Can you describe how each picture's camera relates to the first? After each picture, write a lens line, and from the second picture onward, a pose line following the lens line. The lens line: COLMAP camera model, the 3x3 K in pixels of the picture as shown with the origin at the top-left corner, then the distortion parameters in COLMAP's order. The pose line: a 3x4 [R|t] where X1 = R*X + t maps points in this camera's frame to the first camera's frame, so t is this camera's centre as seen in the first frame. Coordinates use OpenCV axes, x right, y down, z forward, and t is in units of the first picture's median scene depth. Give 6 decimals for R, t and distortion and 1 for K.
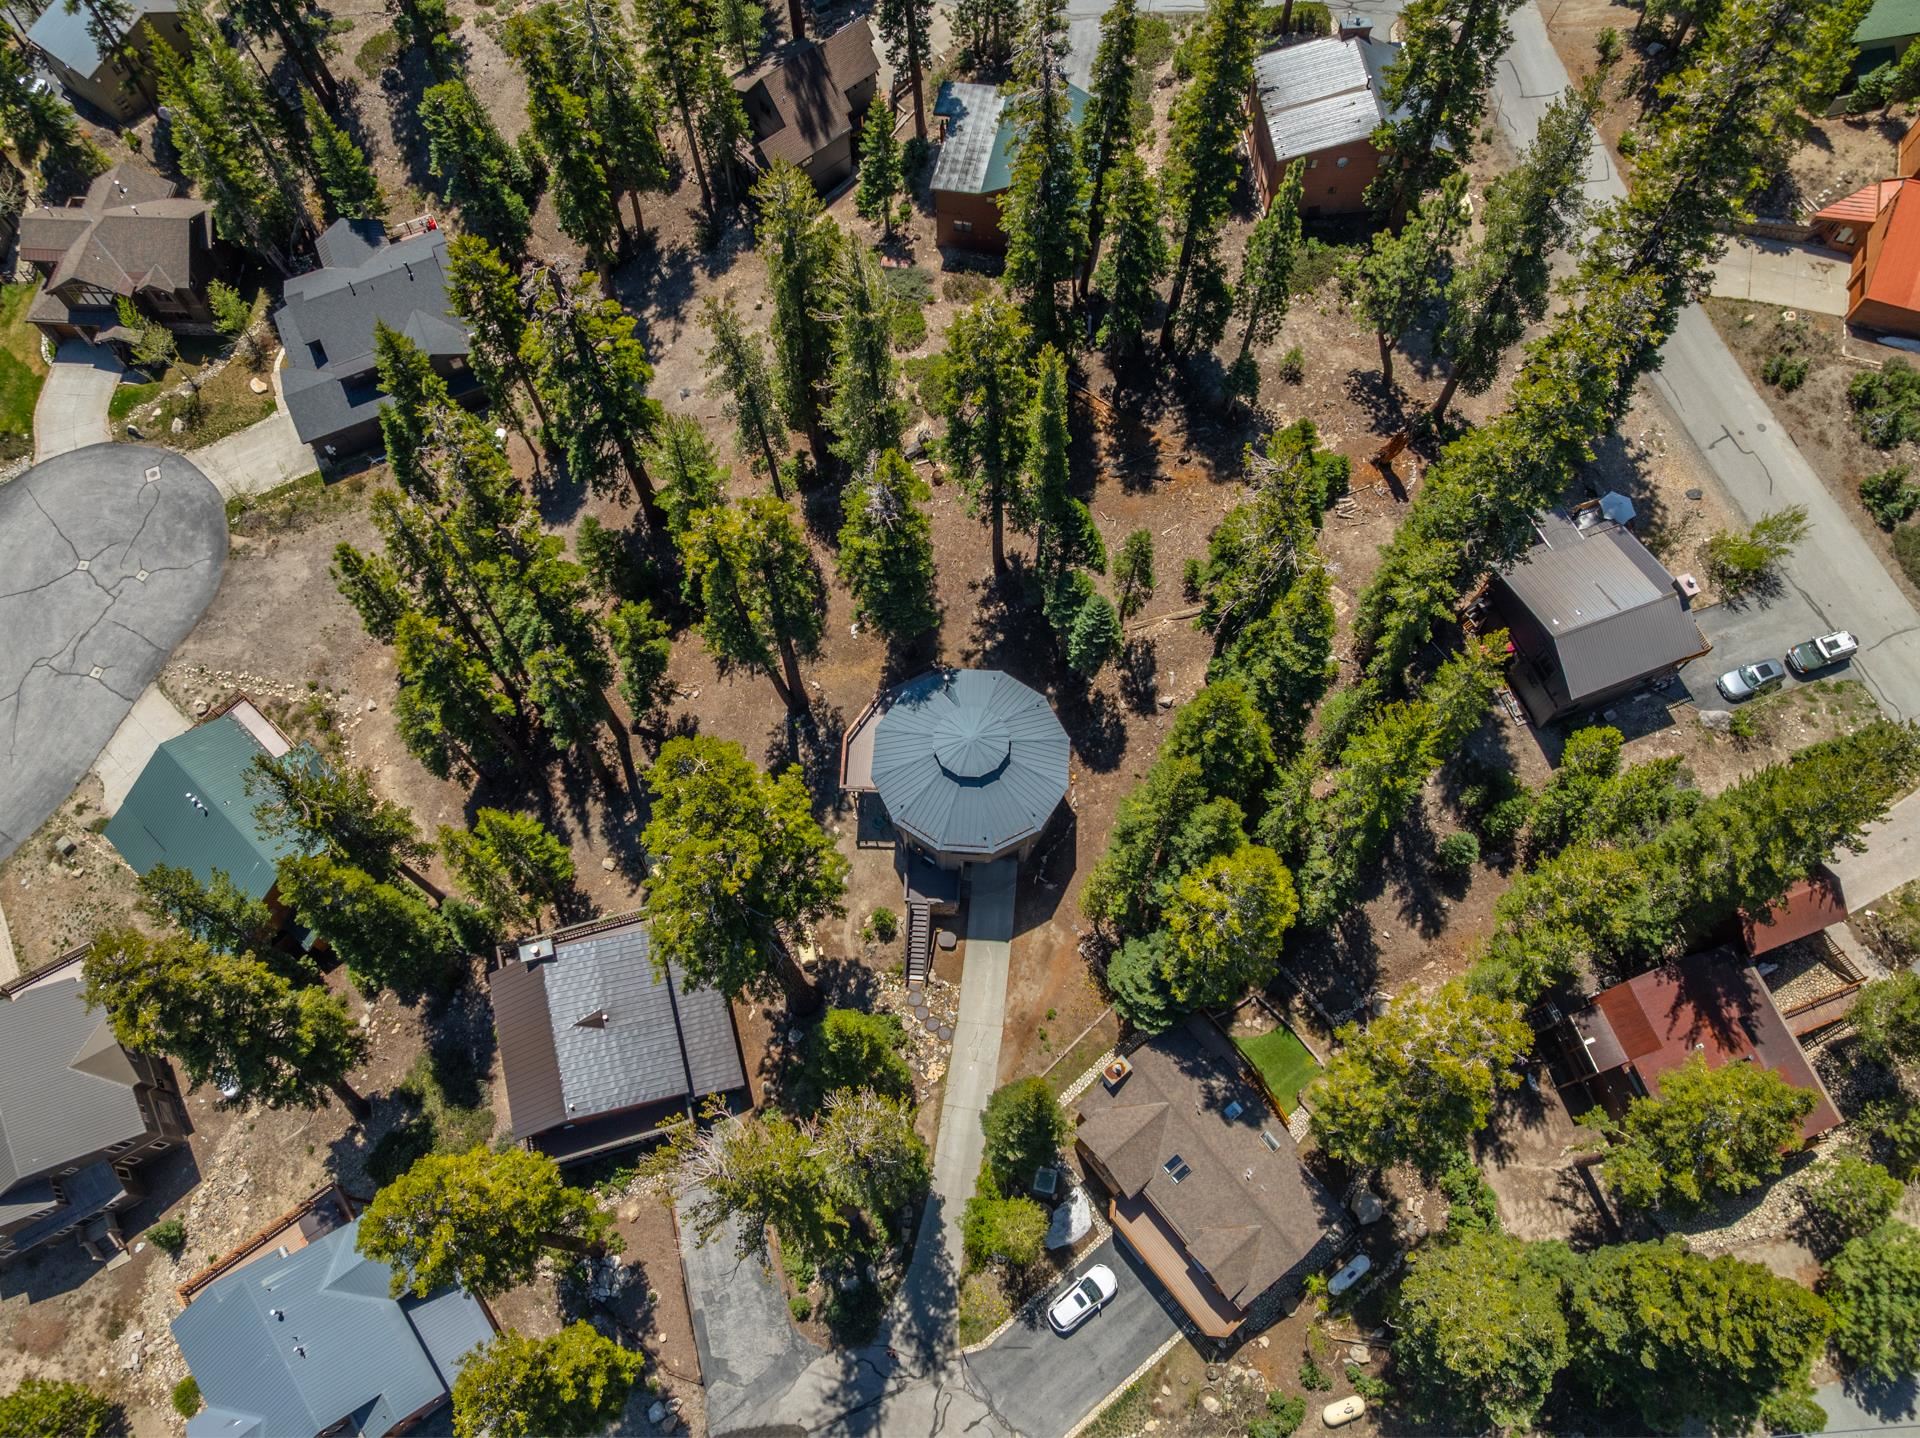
lens RADIAL K [[1358.8, 0, 960.0], [0, 1358.8, 719.0], [0, 0, 1]] dist [0.000326, -0.052165]
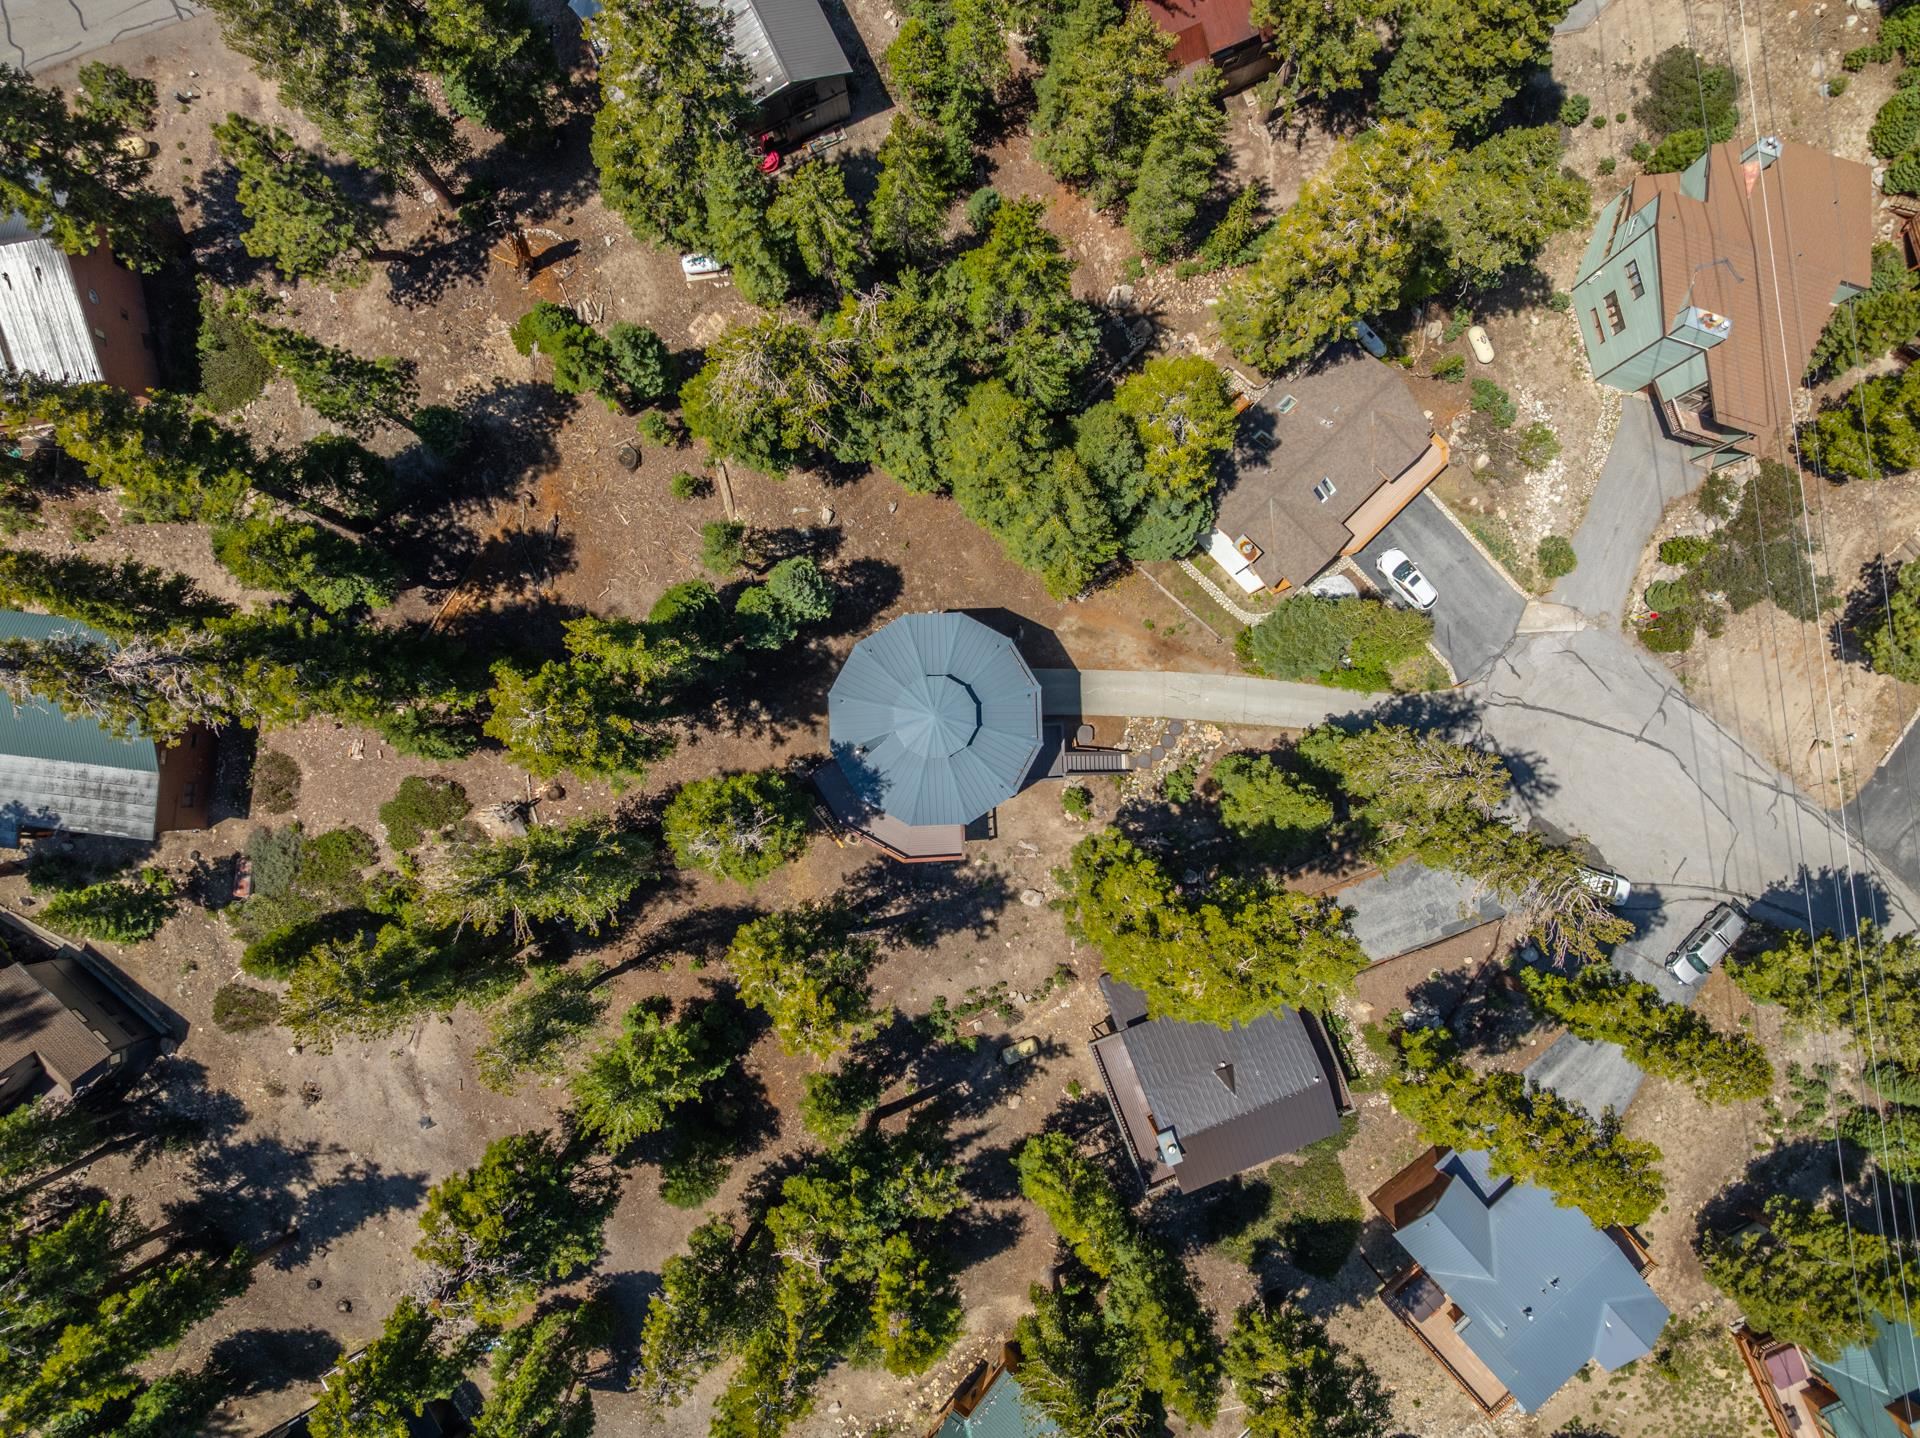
lens RADIAL K [[1358.8, 0, 960.0], [0, 1358.8, 719.0], [0, 0, 1]] dist [0.000326, -0.052165]
pose [[-0.090962, -0.995117, 0.038305, -0.027510], [0.907763, -0.067038, 0.414092, -0.323255], [-0.409502, 0.072439, 0.909429, 0.144016]]
